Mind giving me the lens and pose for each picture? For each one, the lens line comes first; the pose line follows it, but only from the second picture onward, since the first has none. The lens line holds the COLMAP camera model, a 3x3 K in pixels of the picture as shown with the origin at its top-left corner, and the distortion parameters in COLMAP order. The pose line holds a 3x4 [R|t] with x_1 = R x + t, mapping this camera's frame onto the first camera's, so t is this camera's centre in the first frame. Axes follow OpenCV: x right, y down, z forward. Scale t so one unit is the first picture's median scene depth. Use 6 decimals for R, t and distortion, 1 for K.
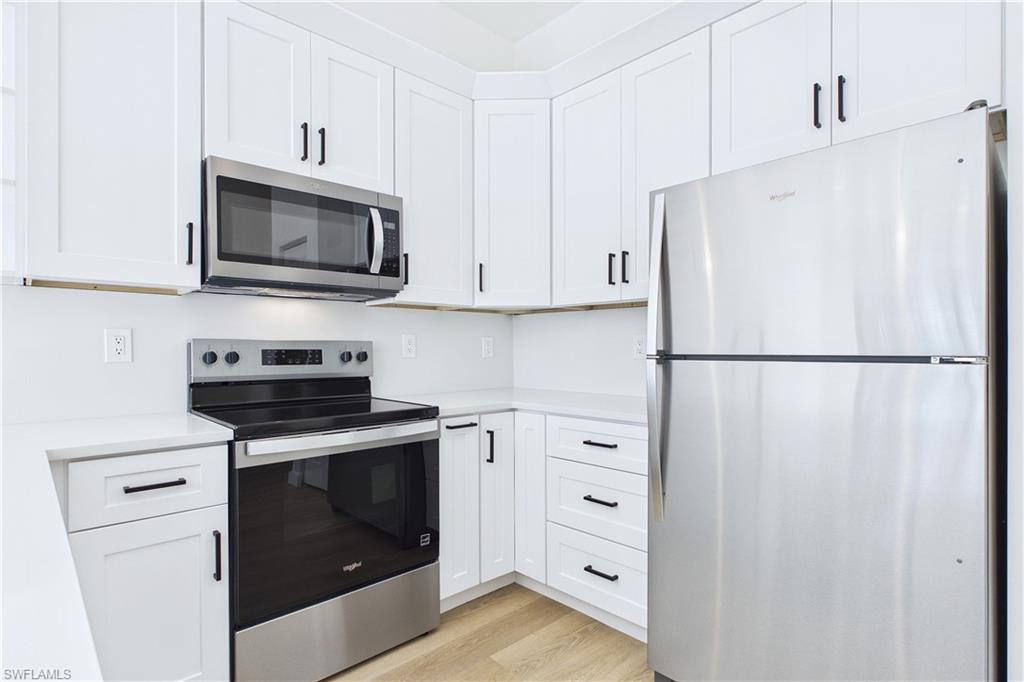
lens RADIAL K [[520.3, 0, 511.5], [0, 520.3, 351.2], [0, 0, 1]] dist [-0.000189, -0.000246]
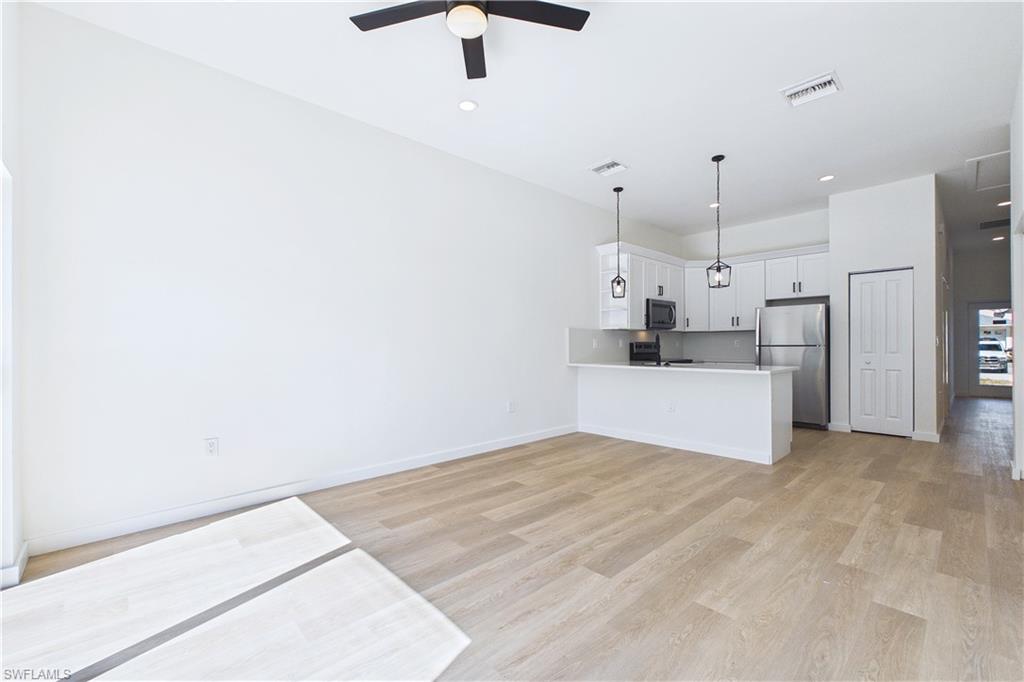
lens RADIAL K [[429.8, 0, 516.0], [0, 429.8, 342.4], [0, 0, 1]] dist [0.000444, 0.000063]
pose [[0.999981, -0.001184, -0.005970, -1.343237], [0.001102, 0.999906, -0.013685, 0.021999], [0.005985, 0.013679, 0.999889, -2.035733]]
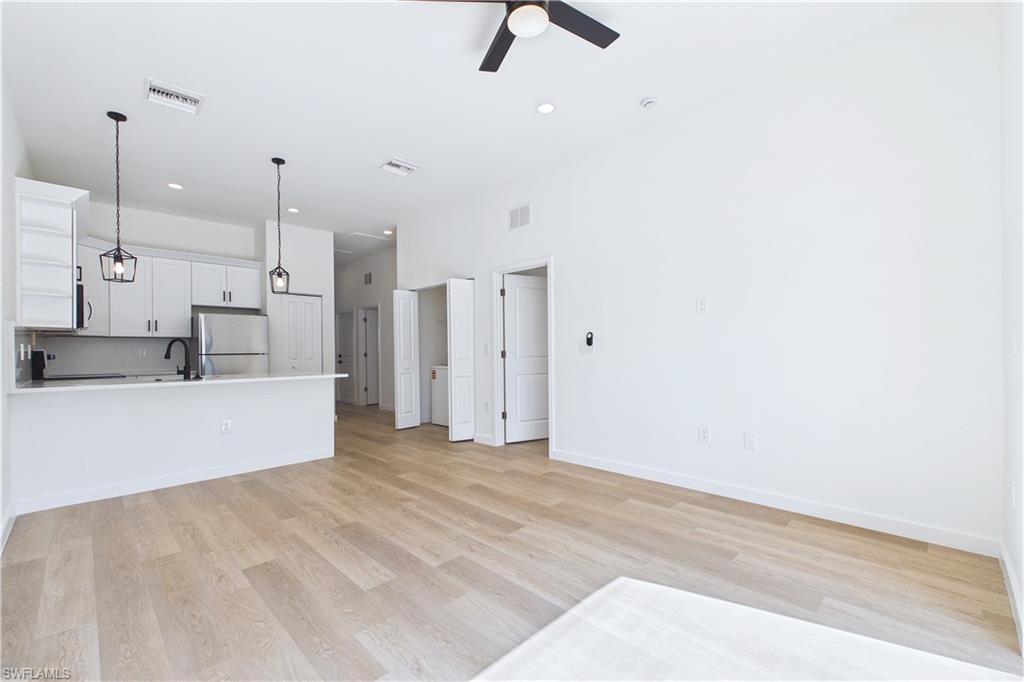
lens RADIAL K [[429.7, 0, 508.3], [0, 429.7, 349.7], [0, 0, 1]] dist [-0.000635, -0.000055]
pose [[-0.018500, 0.004653, 0.999818, -2.391386], [0.017382, 0.999840, -0.004331, 0.021379], [-0.999678, 0.017299, -0.018578, -1.015691]]
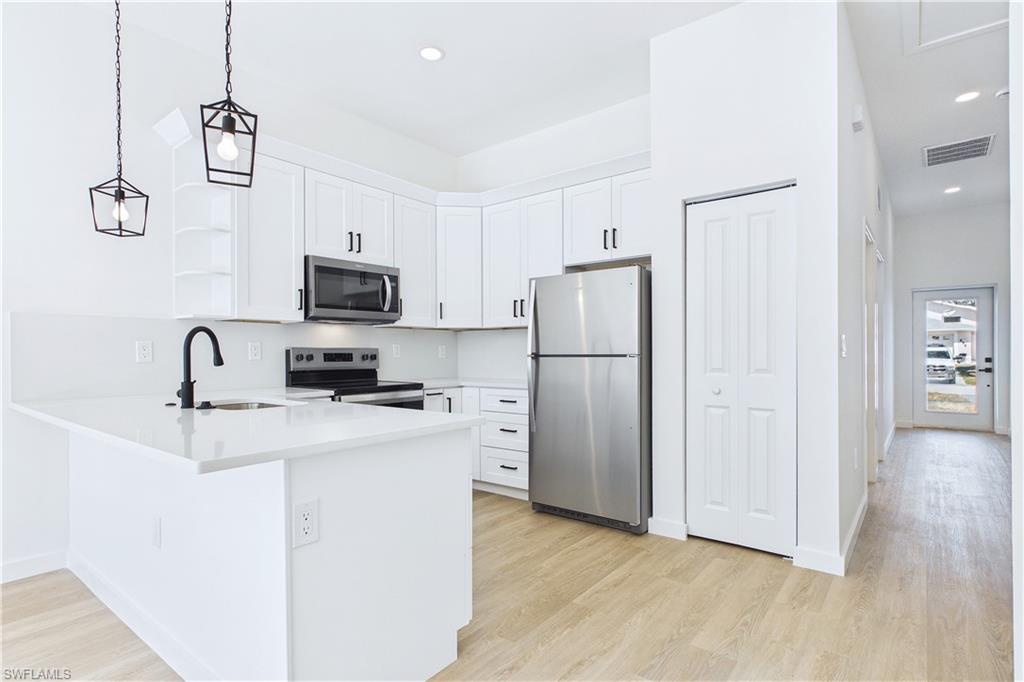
lens RADIAL K [[520.3, 0, 511.5], [0, 520.3, 351.2], [0, 0, 1]] dist [-0.000189, -0.000246]
pose [[0.989997, -0.001694, 0.141076, -0.084641], [0.002987, 0.999955, -0.008951, 0.008202], [-0.141055, 0.009282, 0.989958, -0.863007]]
